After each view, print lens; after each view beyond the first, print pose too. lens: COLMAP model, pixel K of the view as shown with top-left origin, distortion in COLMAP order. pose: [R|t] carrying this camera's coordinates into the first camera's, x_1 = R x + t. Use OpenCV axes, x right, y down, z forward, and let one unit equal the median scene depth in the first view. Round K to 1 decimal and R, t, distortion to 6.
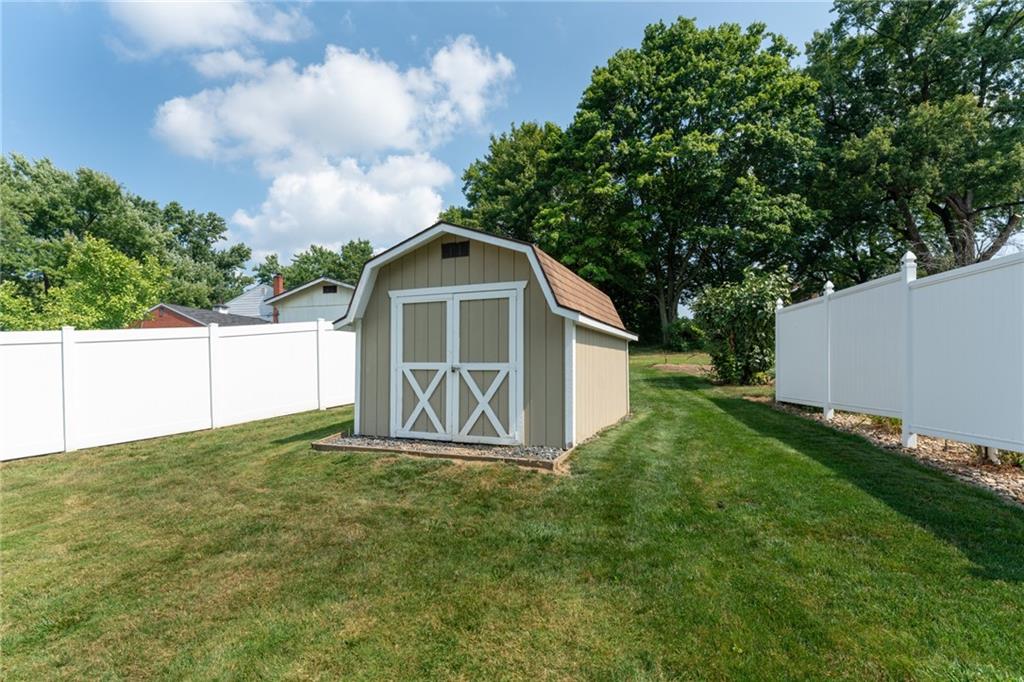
lens RADIAL K [[458.3, 0, 510.6], [0, 458.3, 362.4], [0, 0, 1]] dist [0.000701, 0.000132]
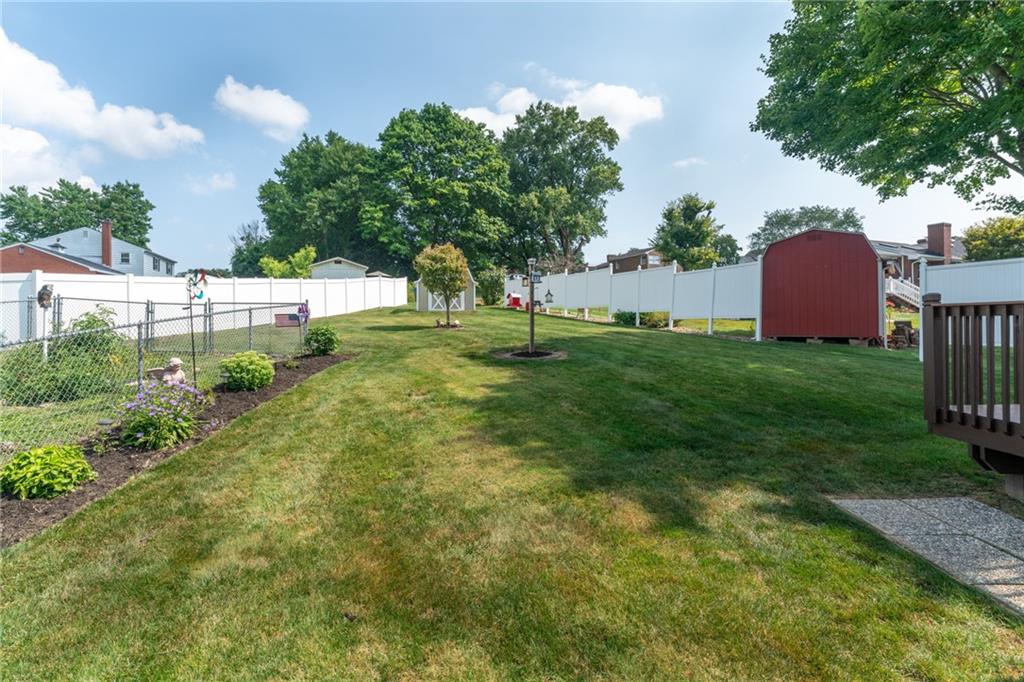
lens RADIAL K [[460.2, 0, 511.3], [0, 460.2, 316.3], [0, 0, 1]] dist [0.000362, -0.000027]
pose [[0.816625, 0.000800, 0.577169, -0.490849], [-0.001348, 0.999999, 0.000521, 0.051148], [-0.577168, -0.001204, 0.816625, -0.658779]]
